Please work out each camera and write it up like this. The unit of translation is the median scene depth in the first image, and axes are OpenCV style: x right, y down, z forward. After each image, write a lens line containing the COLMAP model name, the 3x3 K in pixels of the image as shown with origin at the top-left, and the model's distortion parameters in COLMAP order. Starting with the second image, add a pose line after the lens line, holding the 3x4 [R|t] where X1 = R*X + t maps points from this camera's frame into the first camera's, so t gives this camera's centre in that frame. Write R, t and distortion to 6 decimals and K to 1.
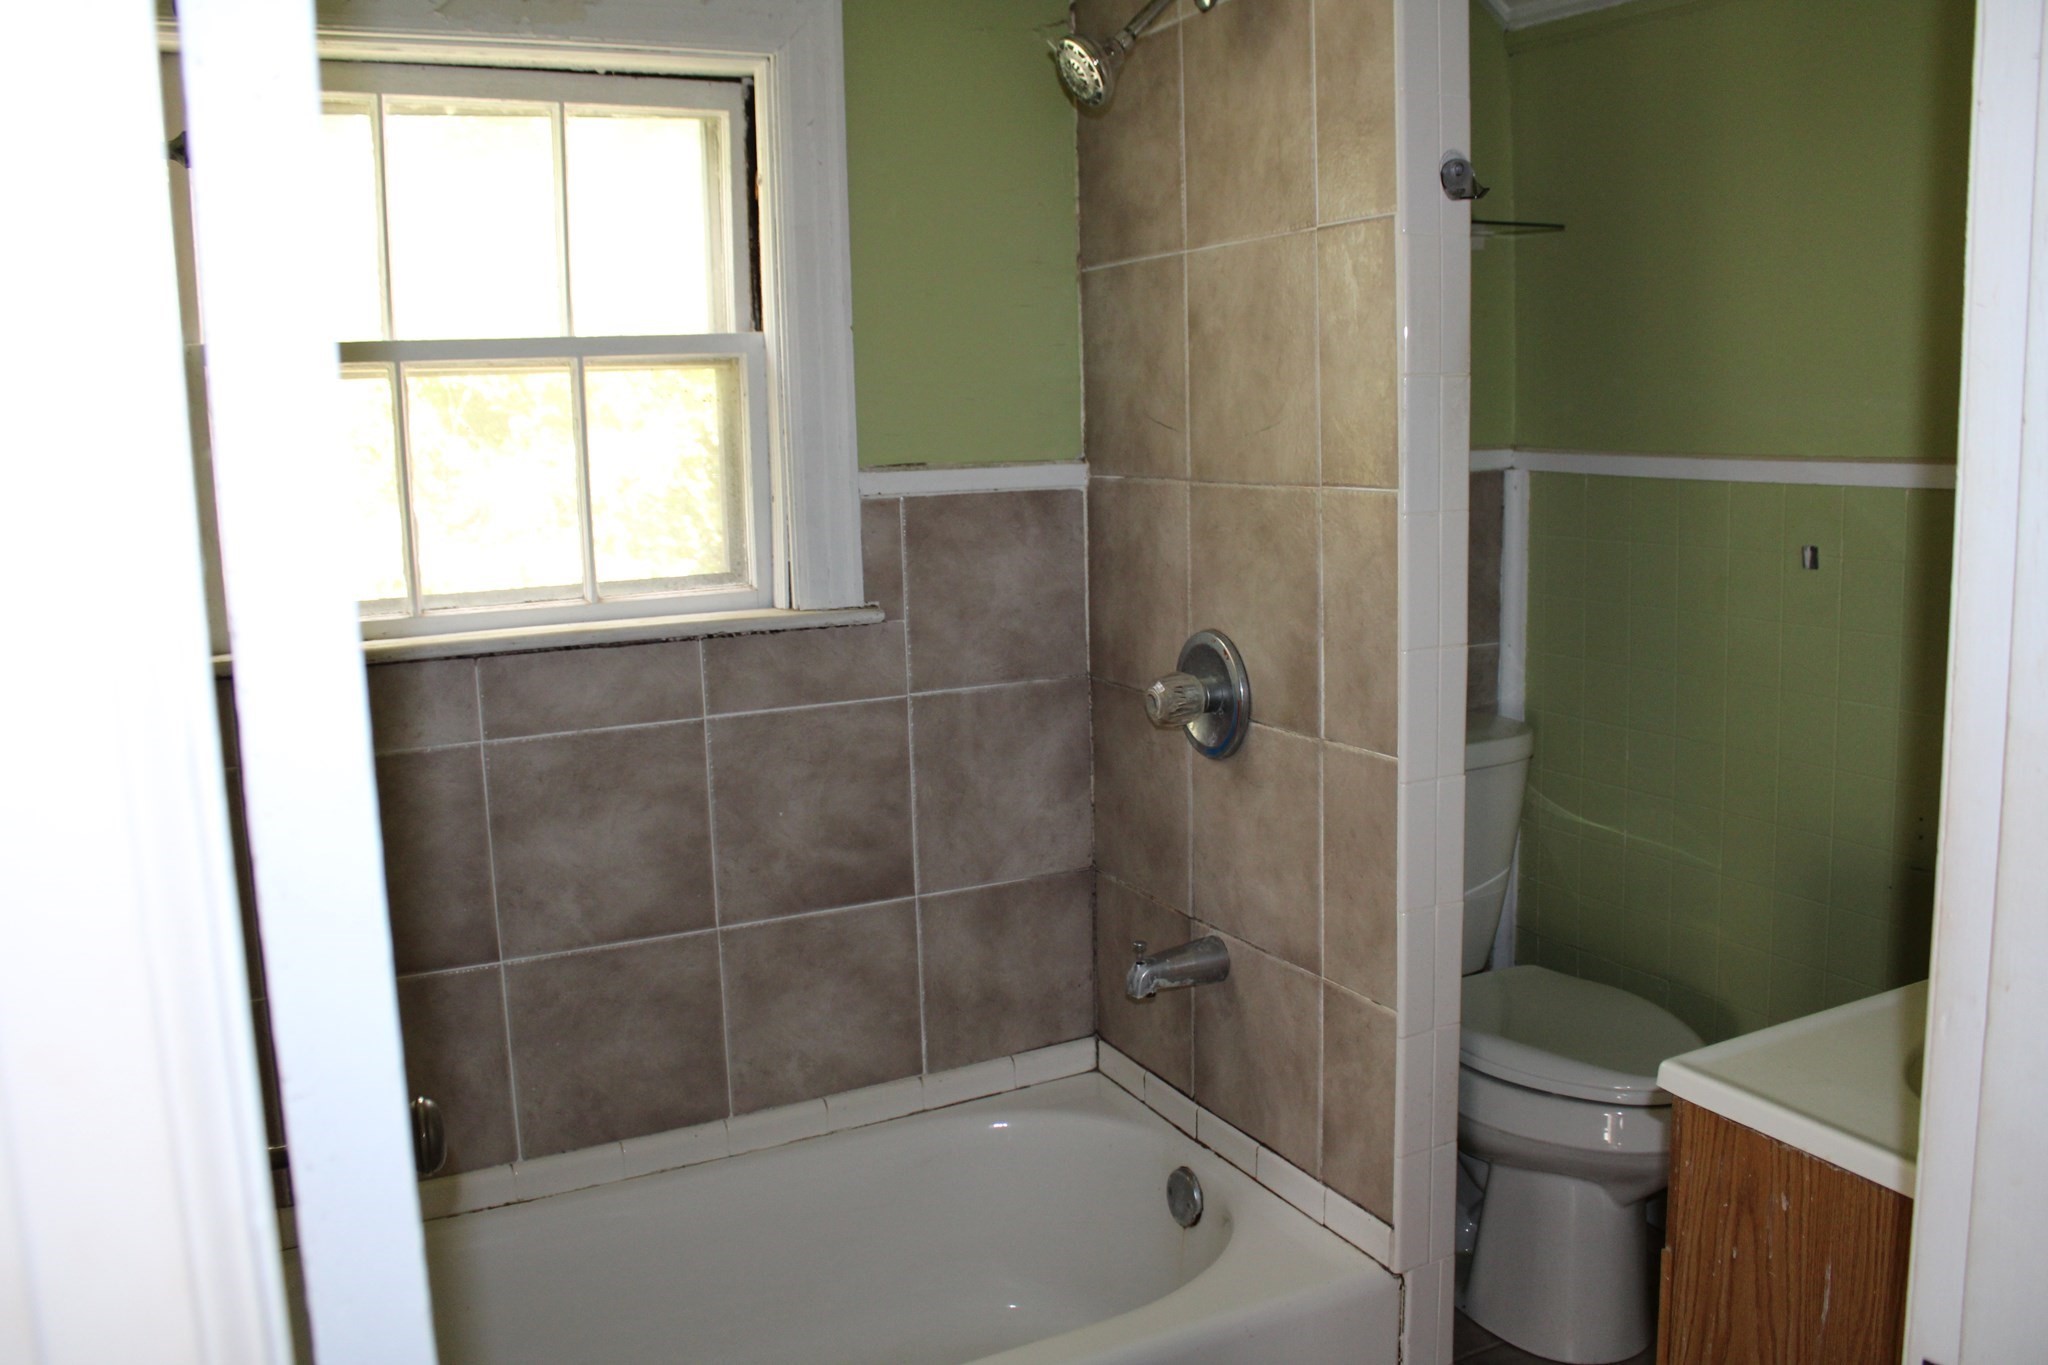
lens RADIAL K [[1709.4, 0, 1027.8], [0, 1709.4, 682.4], [0, 0, 1]] dist [-0.147151, 0.095697]
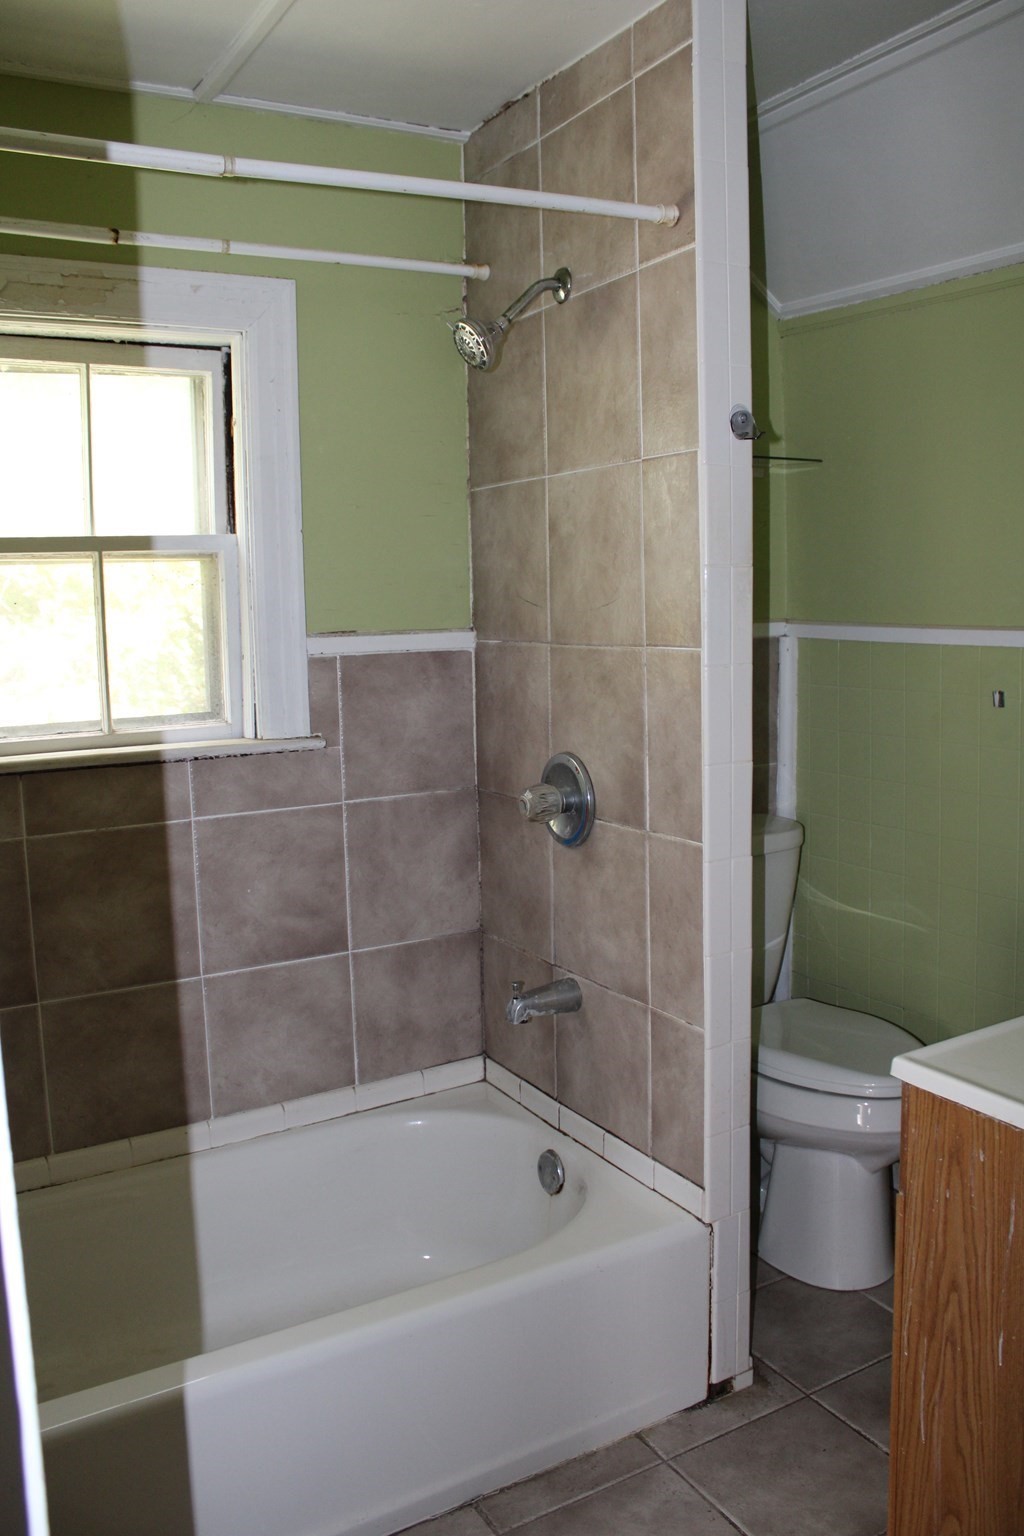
lens RADIAL K [[1282.1, 0, 510.9], [0, 1282.1, 761.0], [0, 0, 1]] dist [-0.147151, 0.095697]
pose [[0.997977, -0.003785, 0.063463, -0.001967], [0.005789, 0.999489, -0.031422, 0.007993], [-0.063311, 0.031726, 0.997489, -0.020445]]
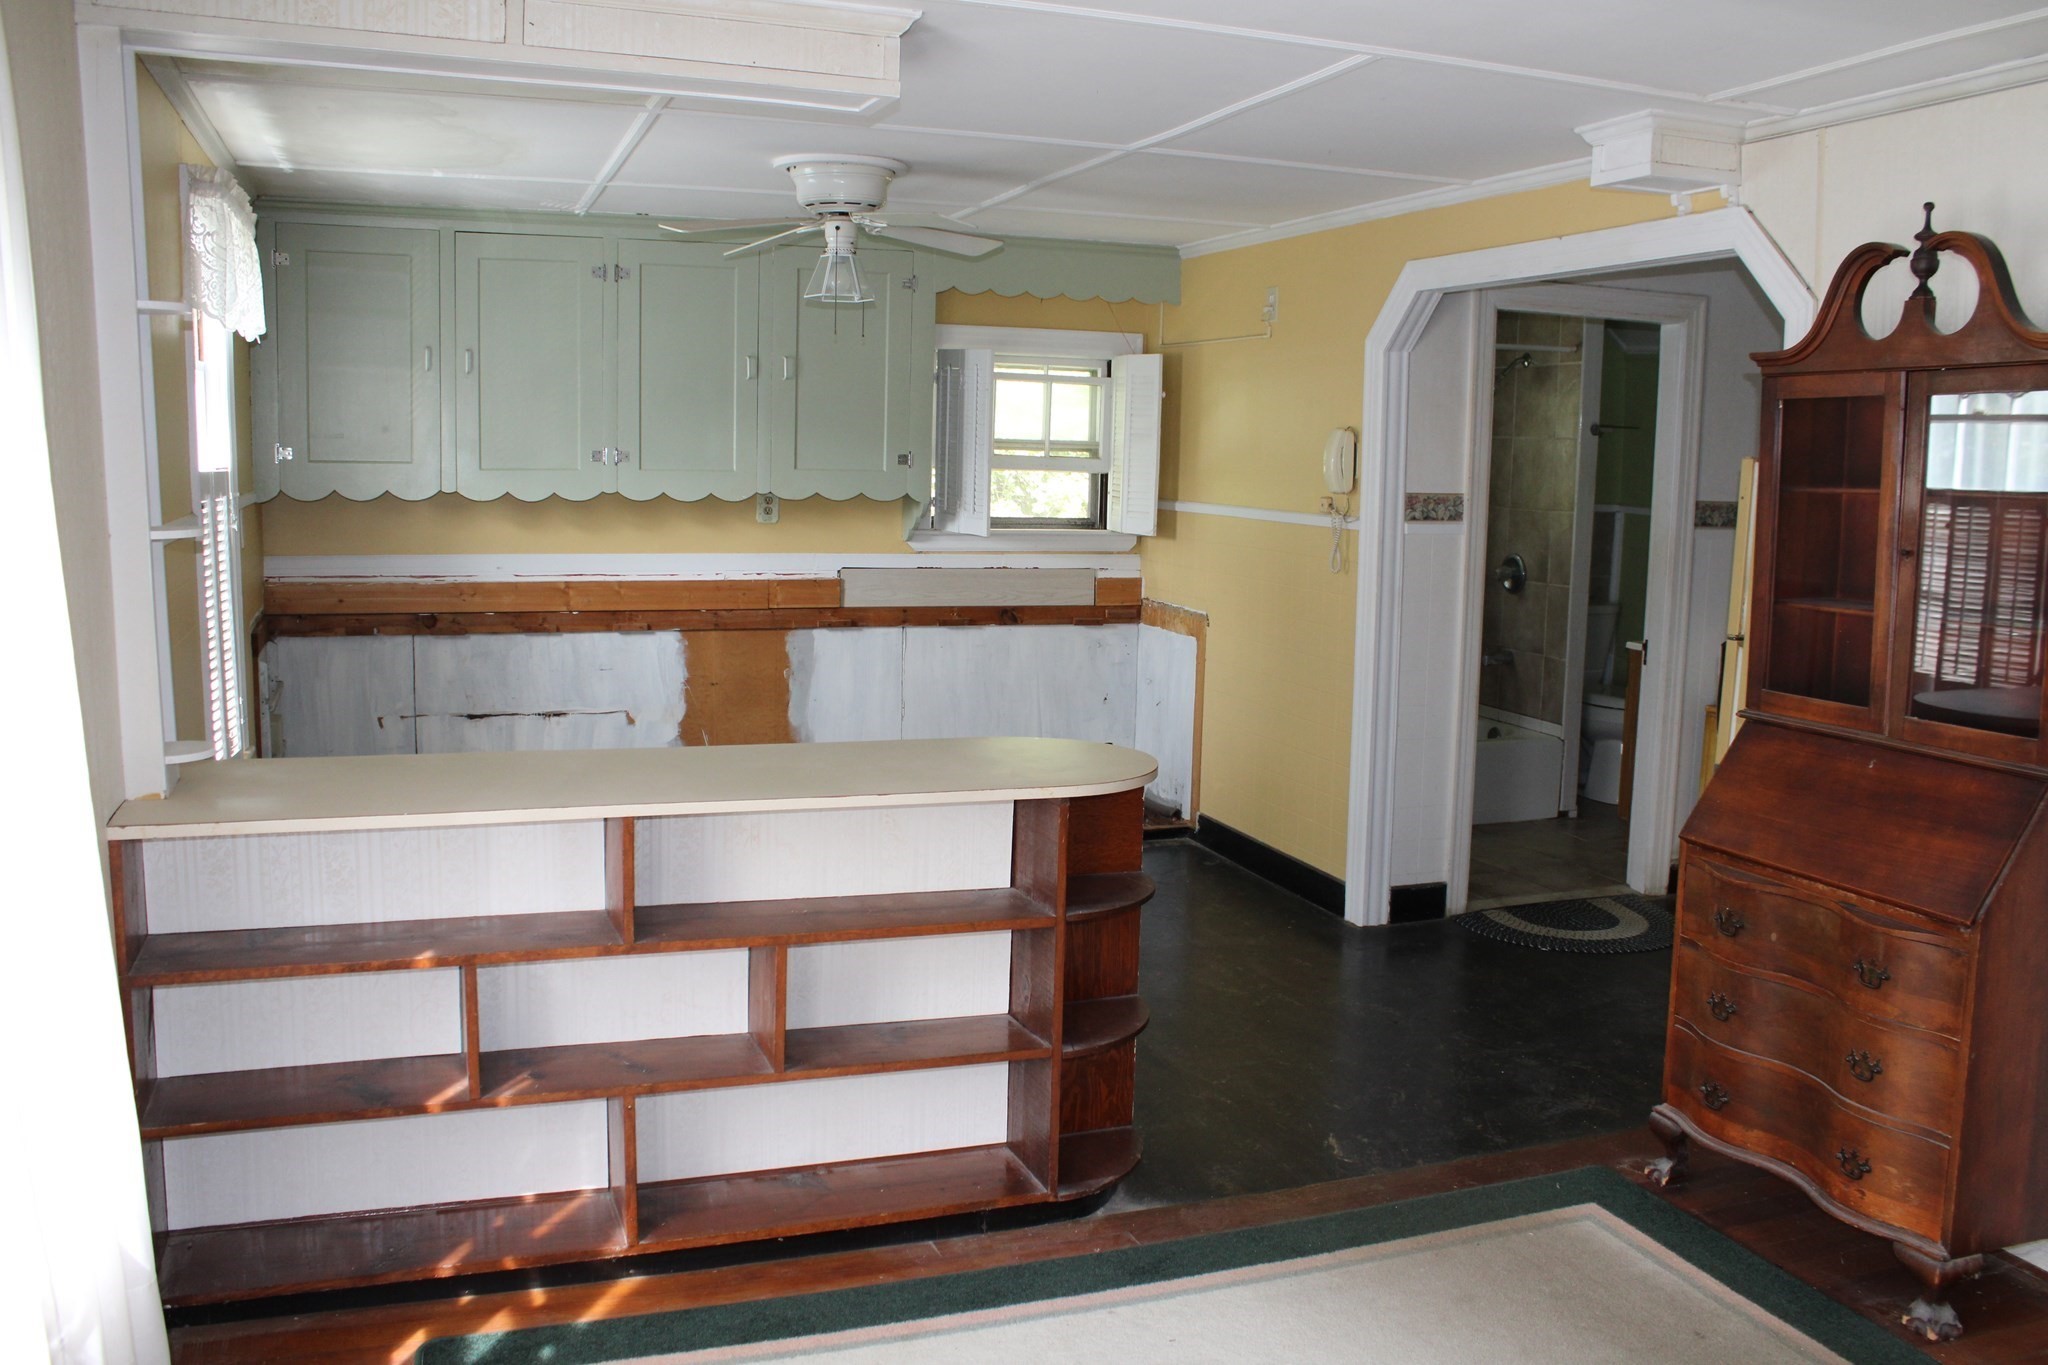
lens RADIAL K [[1709.4, 0, 1019.3], [0, 1709.4, 691.0], [0, 0, 1]] dist [-0.147151, 0.095697]
pose [[0.992208, 0.065299, -0.106115, -0.481699], [-0.067192, 0.997637, -0.014358, 0.348107], [0.104926, 0.021376, 0.994250, -2.349673]]
